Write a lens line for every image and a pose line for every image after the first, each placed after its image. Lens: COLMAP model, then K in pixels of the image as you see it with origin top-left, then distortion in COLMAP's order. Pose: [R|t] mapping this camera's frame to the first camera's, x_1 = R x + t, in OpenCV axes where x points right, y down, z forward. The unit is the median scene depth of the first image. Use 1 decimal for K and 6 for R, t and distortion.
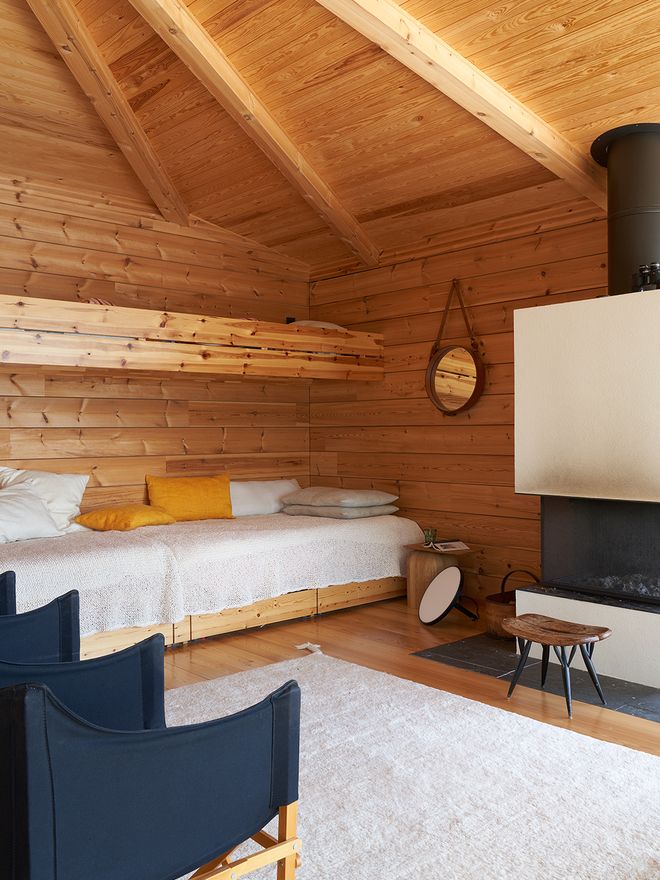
lens RADIAL K [[809.2, 0, 328.4], [0, 809.2, 429.7], [0, 0, 1]] dist [-0.004554, -0.014809]
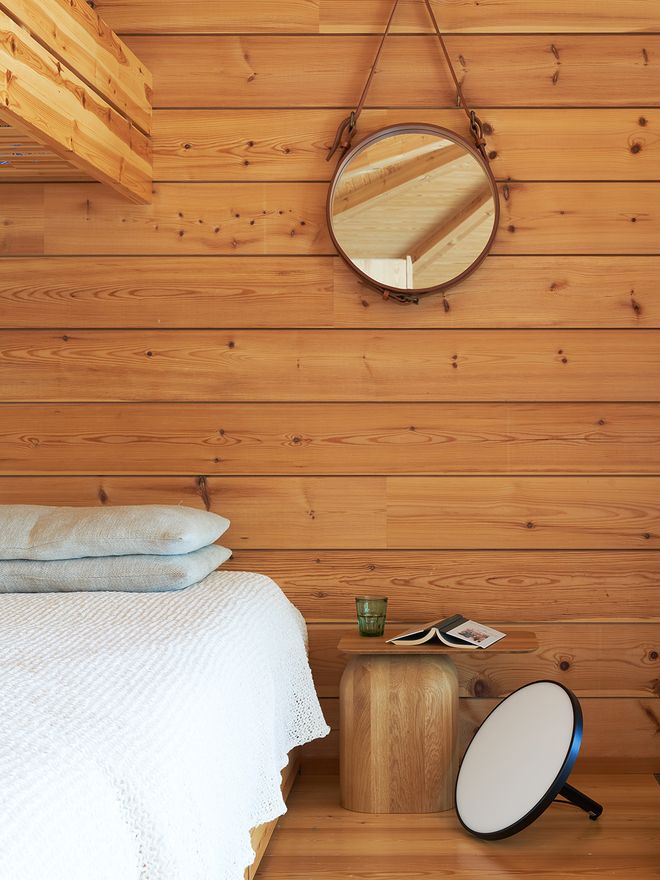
lens RADIAL K [[1459.8, 0, 460.5], [0, 1459.8, 406.6], [0, 0, 1]] dist [-0.012646, -0.037976]
pose [[0.666112, 0.009193, 0.745795, -0.351013], [-0.004473, 0.999955, -0.008331, 0.038058], [-0.745838, 0.002214, 0.666123, 0.501376]]
